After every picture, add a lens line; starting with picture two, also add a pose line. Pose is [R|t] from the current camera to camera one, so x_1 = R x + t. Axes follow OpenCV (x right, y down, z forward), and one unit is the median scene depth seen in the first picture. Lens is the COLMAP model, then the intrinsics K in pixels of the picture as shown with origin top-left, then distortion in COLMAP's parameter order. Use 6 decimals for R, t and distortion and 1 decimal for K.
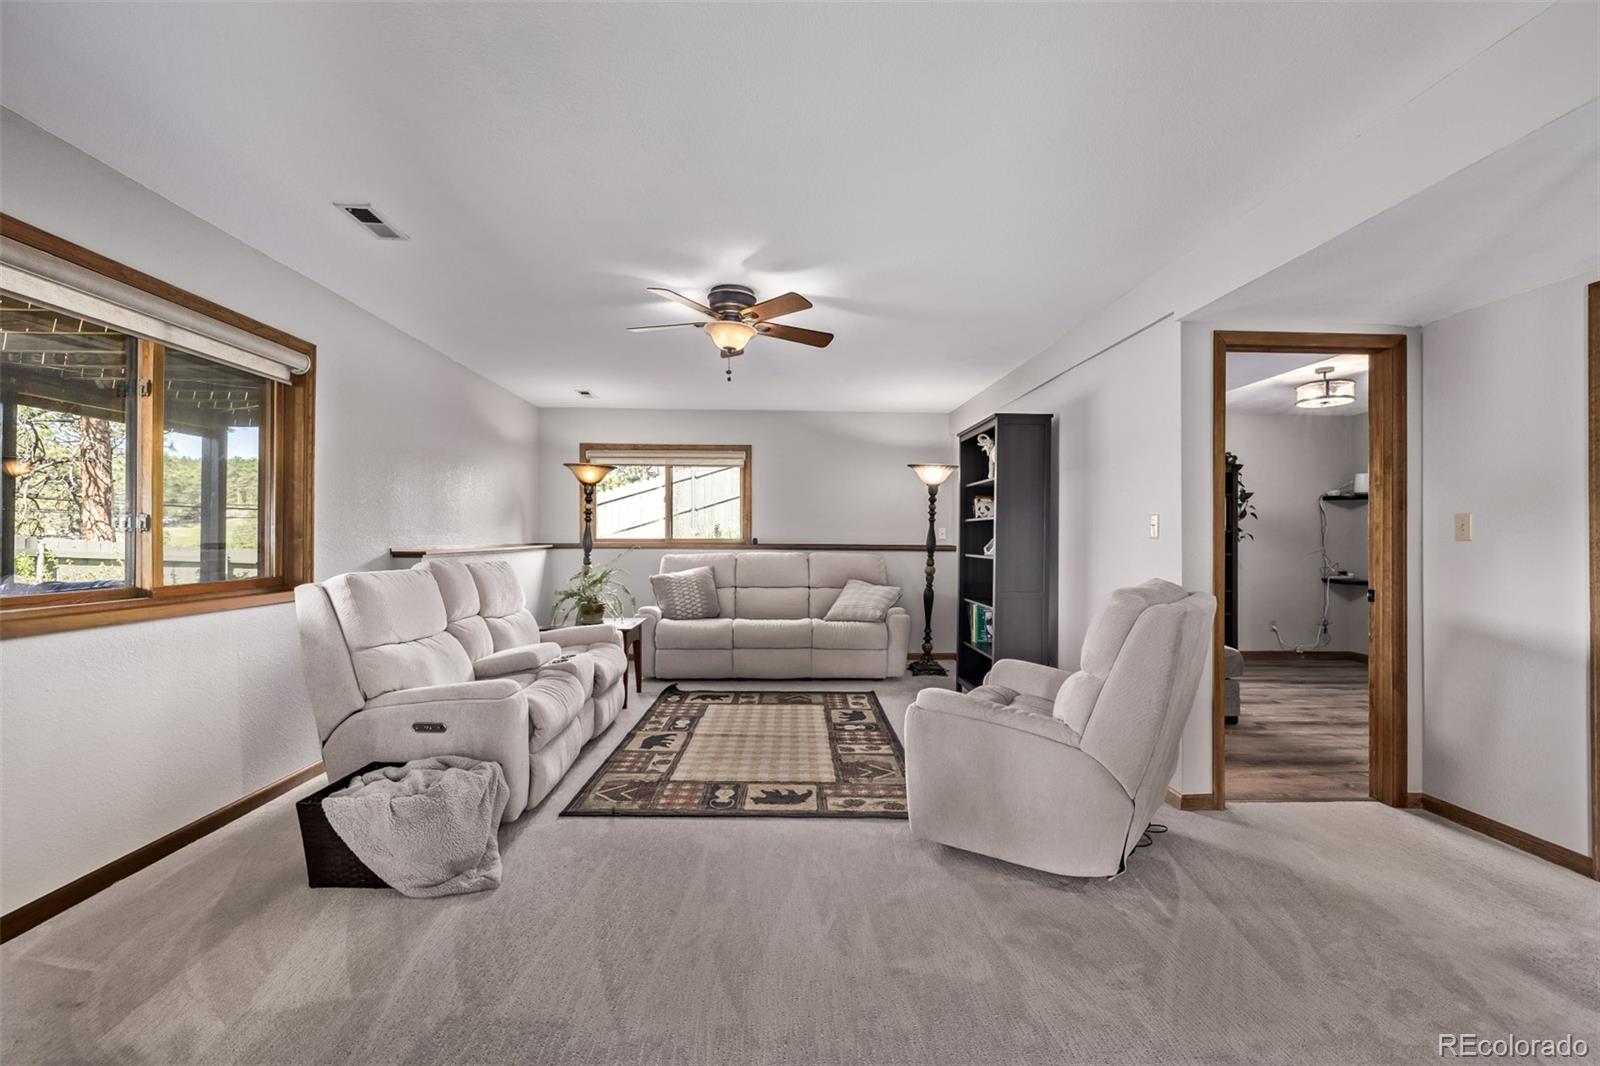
lens RADIAL K [[682.5, 0, 800.0], [0, 682.5, 533.0], [0, 0, 1]] dist [-0.000263, 0.000029]
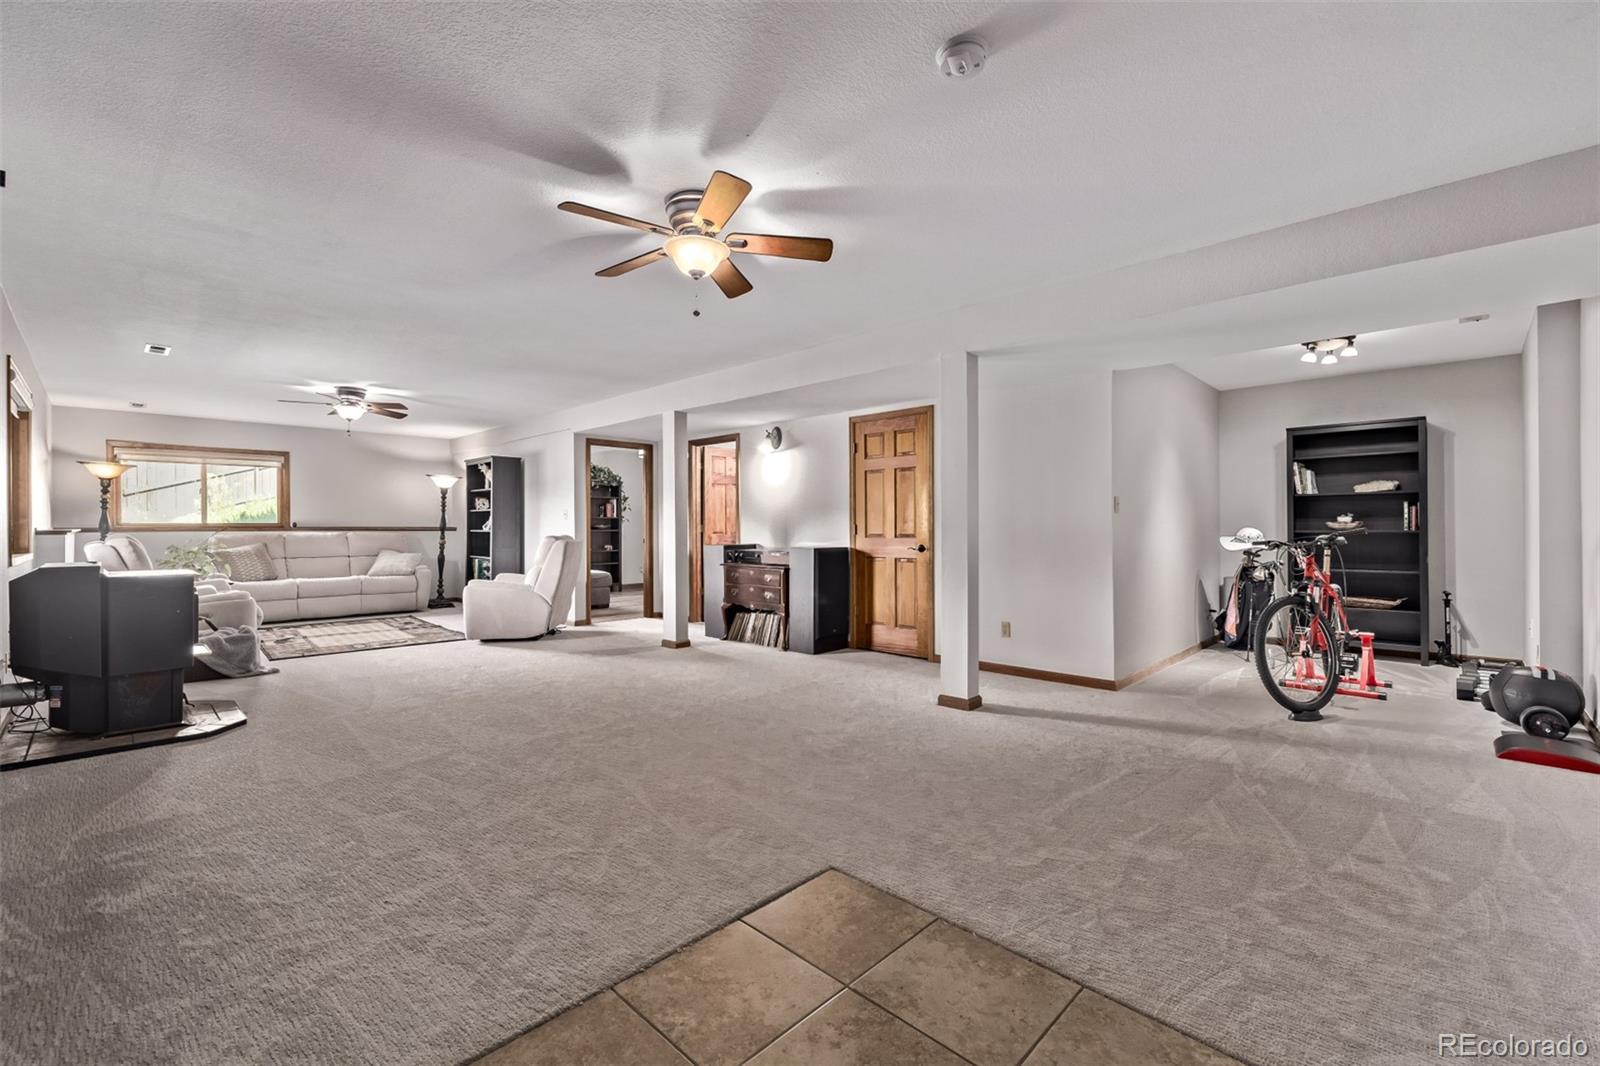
lens RADIAL K [[671.0, 0, 782.8], [0, 671.0, 531.5], [0, 0, 1]] dist [0.000699, -0.000142]
pose [[0.741843, -0.011586, 0.670474, -0.313665], [0.002481, 0.999891, 0.014534, 0.011281], [-0.670569, -0.009119, 0.741791, -0.800014]]
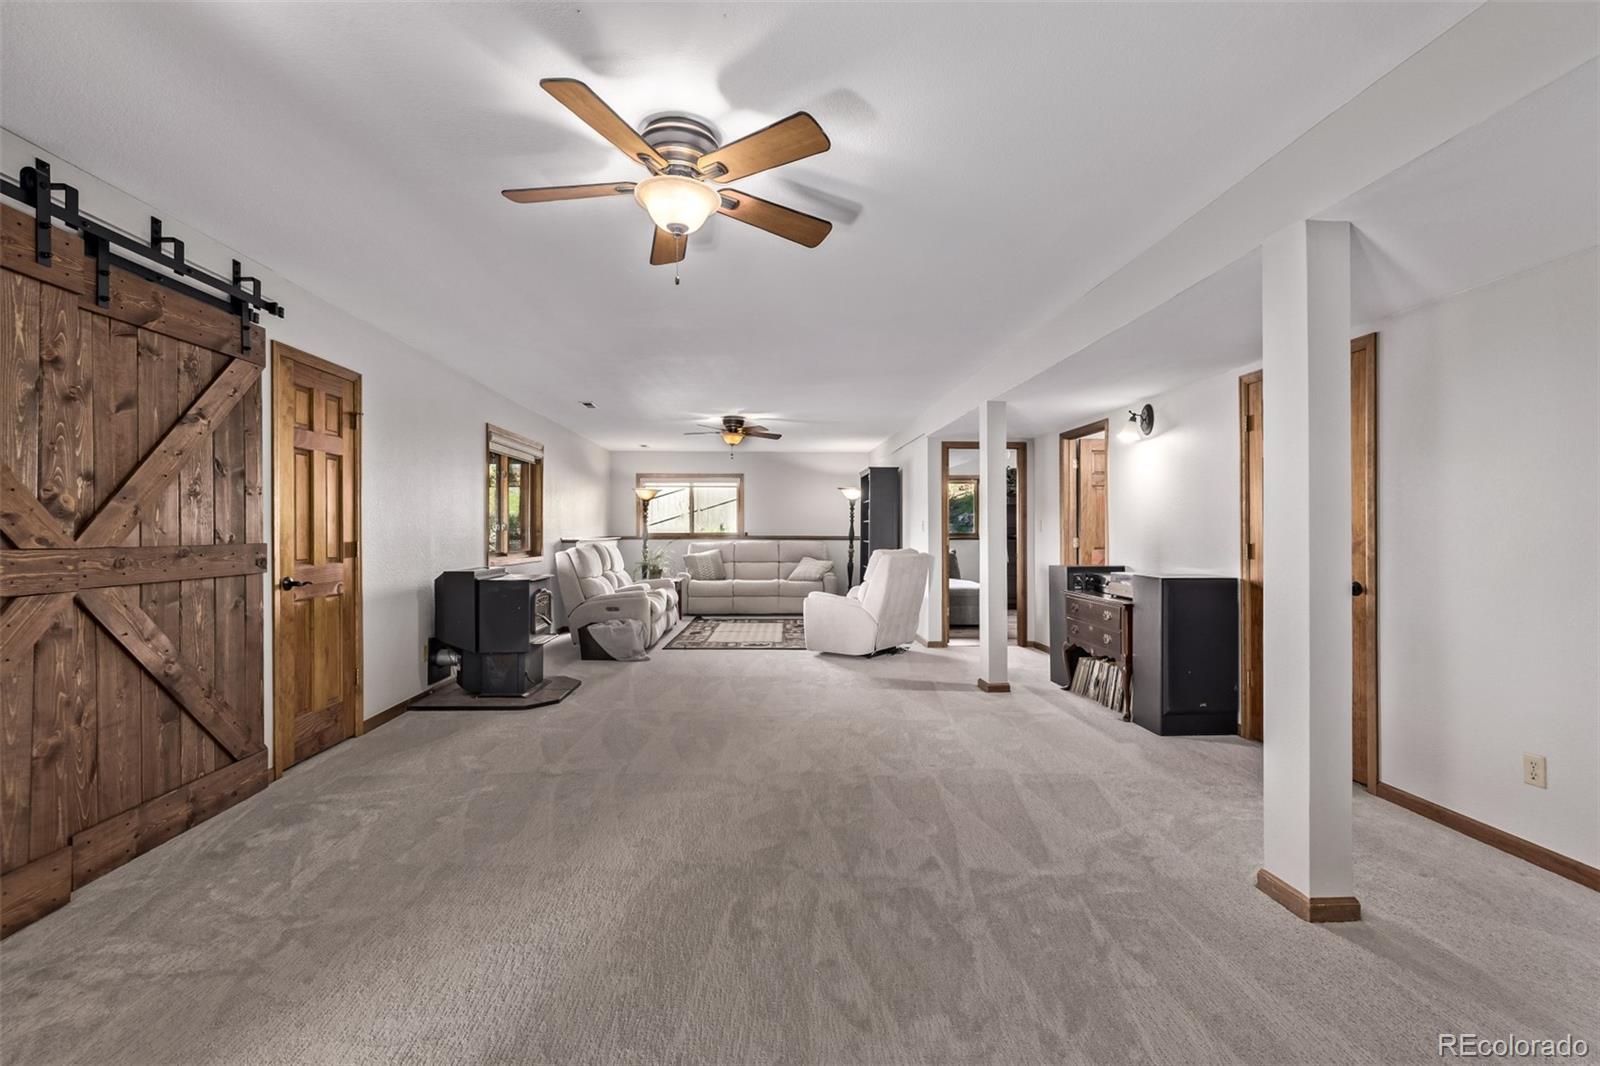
lens RADIAL K [[674.2, 0, 791.8], [0, 674.2, 528.3], [0, 0, 1]] dist [0.000645, 0.000239]
pose [[0.999979, -0.005438, -0.003466, 0.061332], [0.005442, 0.999985, 0.000913, -0.003406], [0.003461, -0.000932, 0.999994, -0.768326]]
